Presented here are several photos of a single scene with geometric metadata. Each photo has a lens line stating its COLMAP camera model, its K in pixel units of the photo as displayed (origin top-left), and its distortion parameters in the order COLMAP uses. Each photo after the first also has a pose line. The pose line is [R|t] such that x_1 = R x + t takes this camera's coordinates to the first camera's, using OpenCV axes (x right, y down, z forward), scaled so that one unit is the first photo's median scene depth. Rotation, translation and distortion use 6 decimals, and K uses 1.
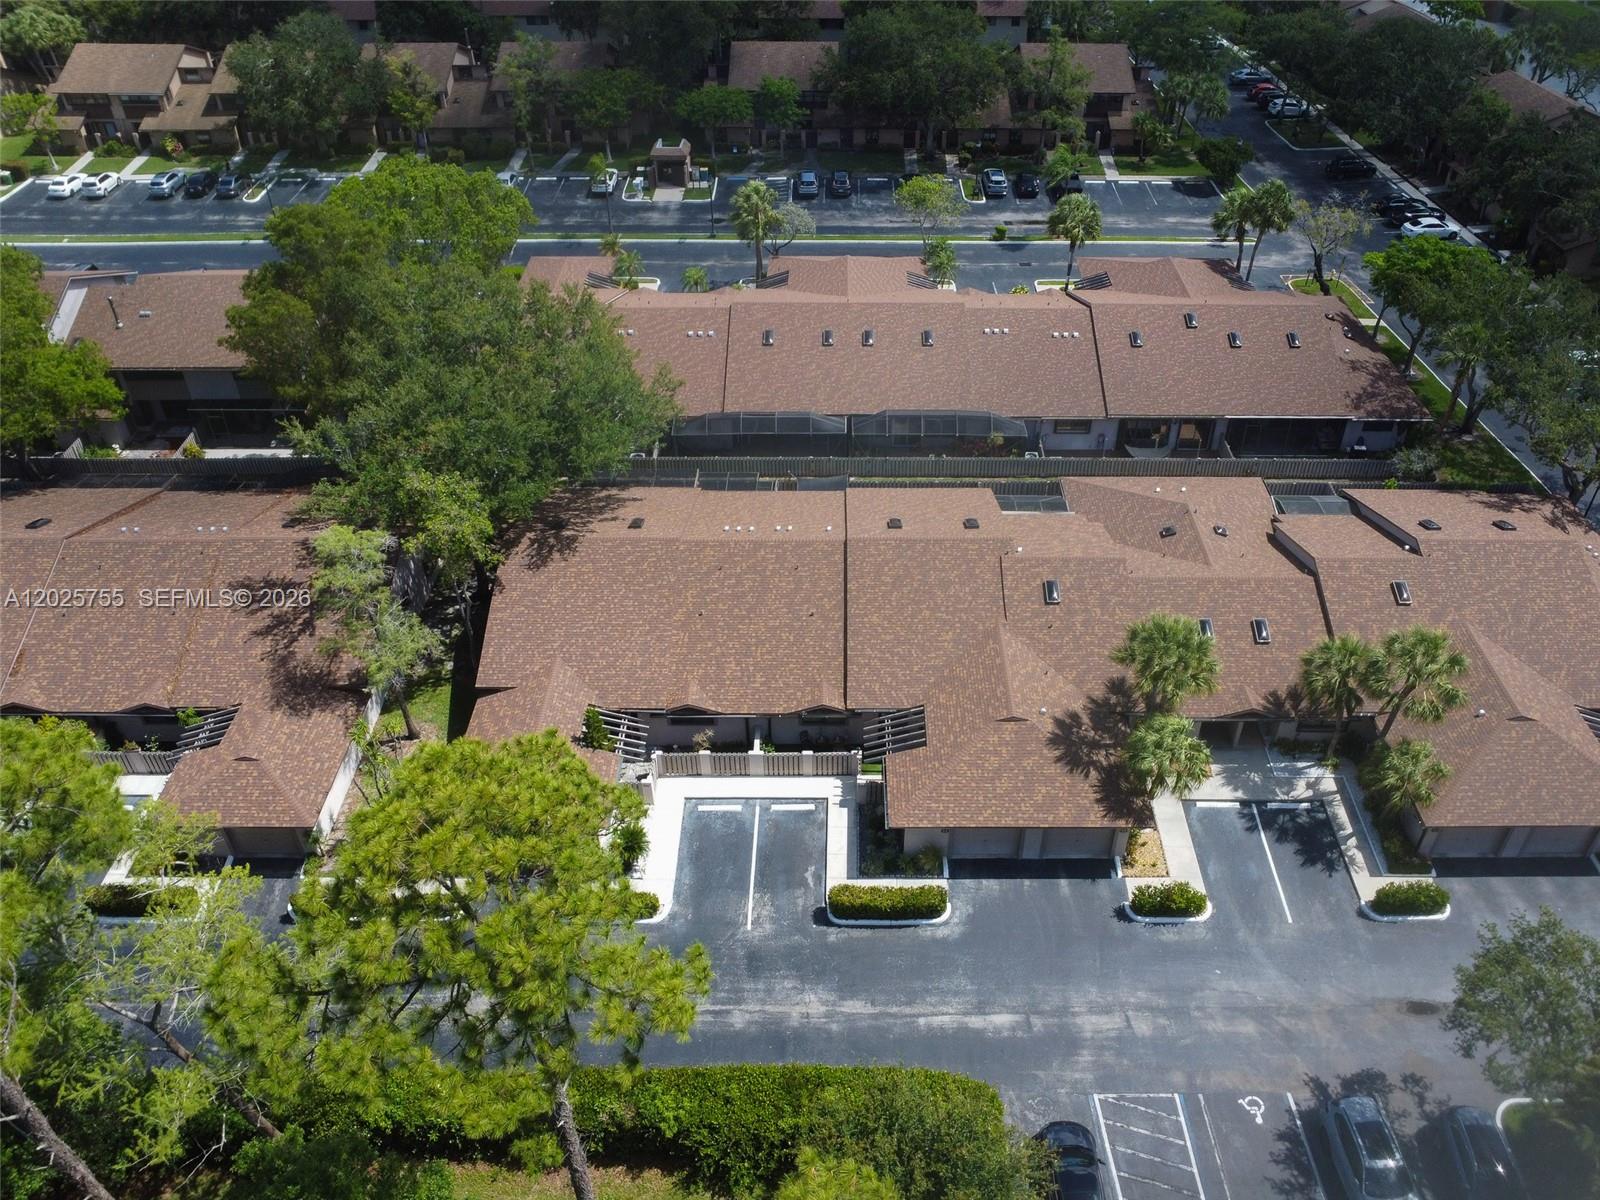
lens RADIAL K [[1261.8, 0, 800.0], [0, 1261.8, 600.0], [0, 0, 1]] dist [-0.022390, 0.000596]
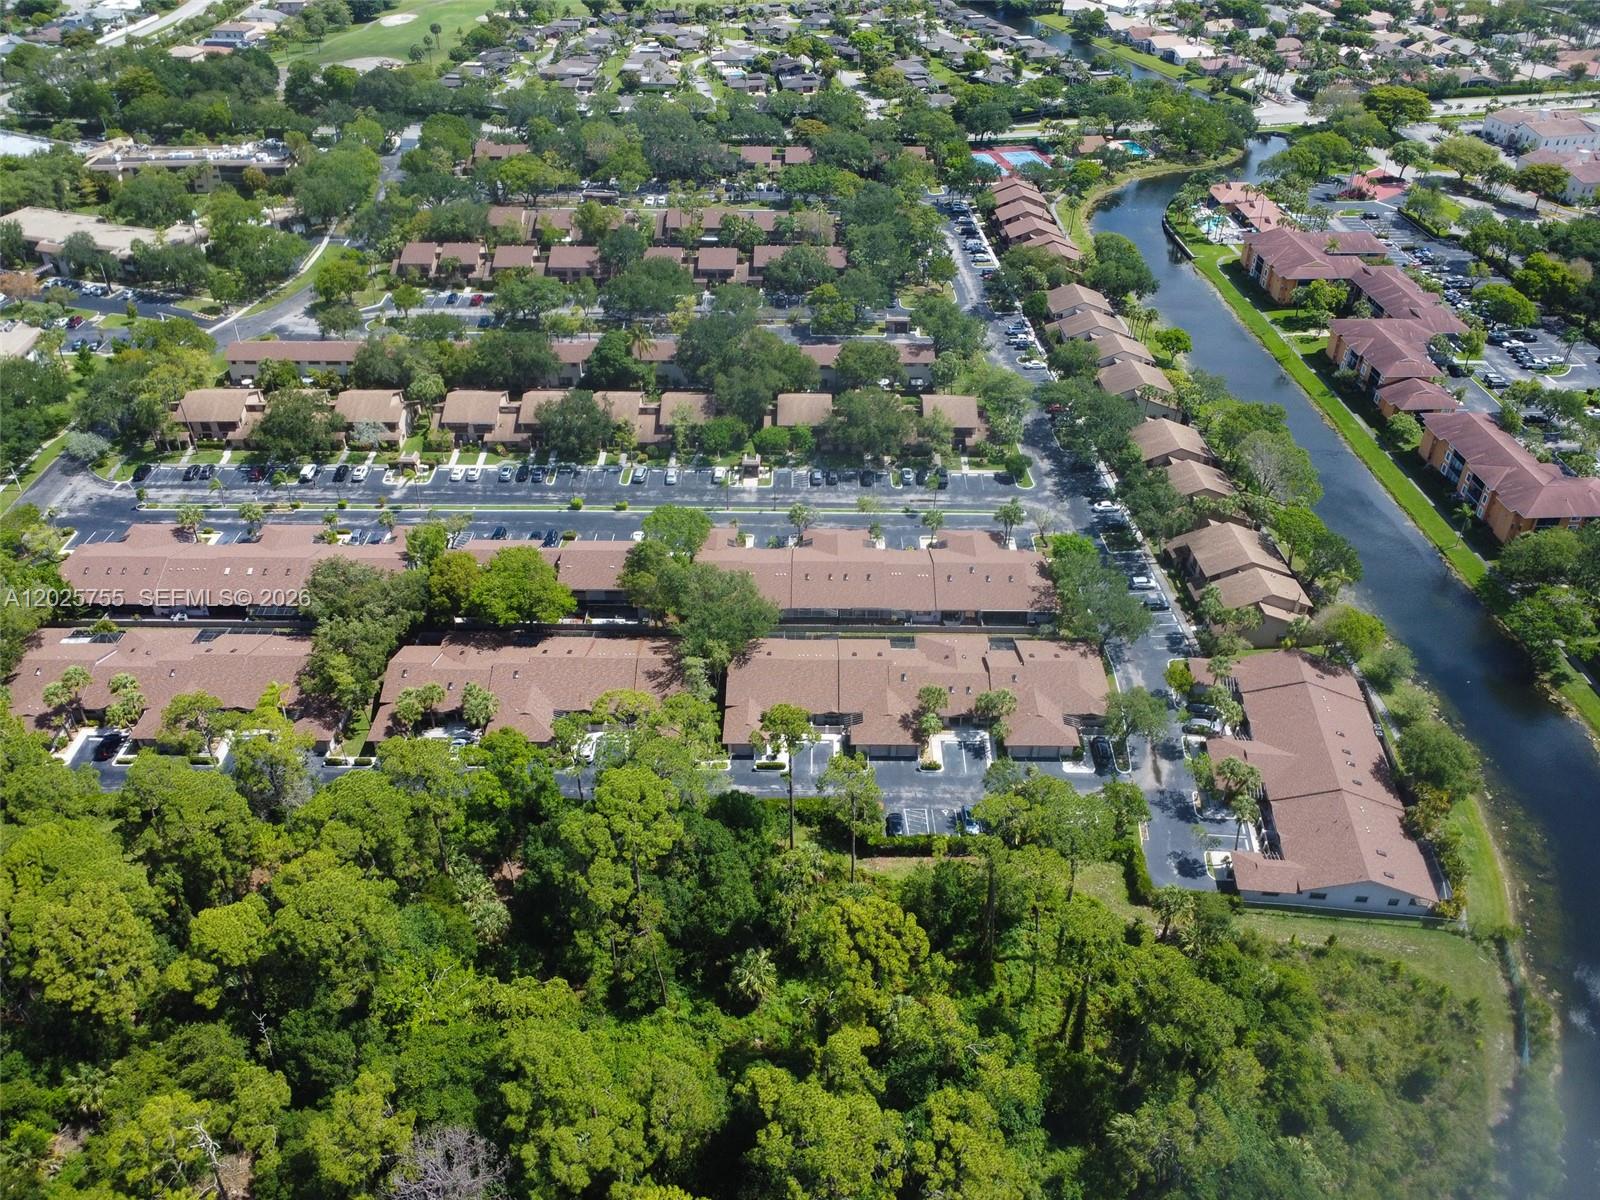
lens RADIAL K [[1142.9, 0, 800.0], [0, 1142.9, 600.0], [0, 0, 1]] dist [-0.025194, 0.000327]
pose [[0.999858, 0.007683, 0.014975, -0.094805], [-0.006700, 0.997888, -0.064612, -0.011297], [-0.015440, 0.064503, 0.997798, -1.686463]]
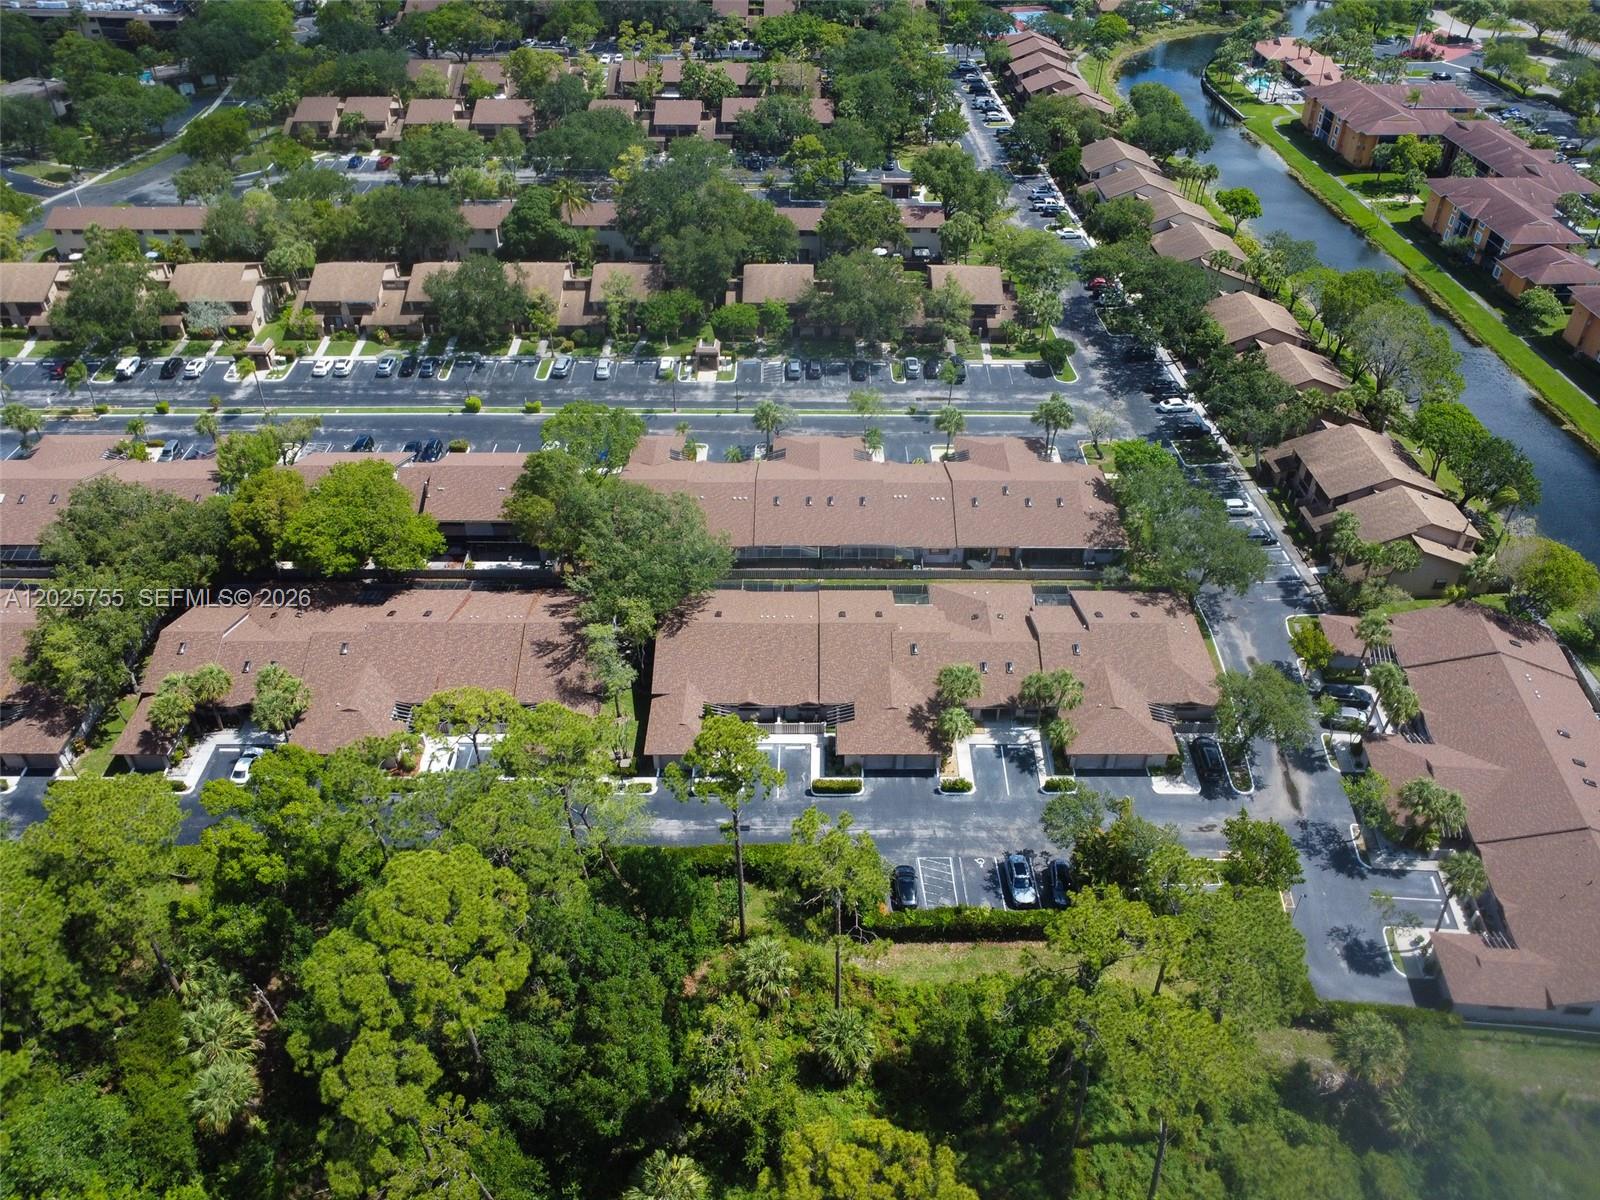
lens RADIAL K [[1142.9, 0, 800.0], [0, 1142.9, 600.0], [0, 0, 1]] dist [-0.025194, 0.000327]
pose [[0.999756, 0.000745, 0.022076, -0.035498], [-0.000868, 0.999984, 0.005561, -0.091058], [-0.022071, -0.005579, 0.999741, -0.858100]]
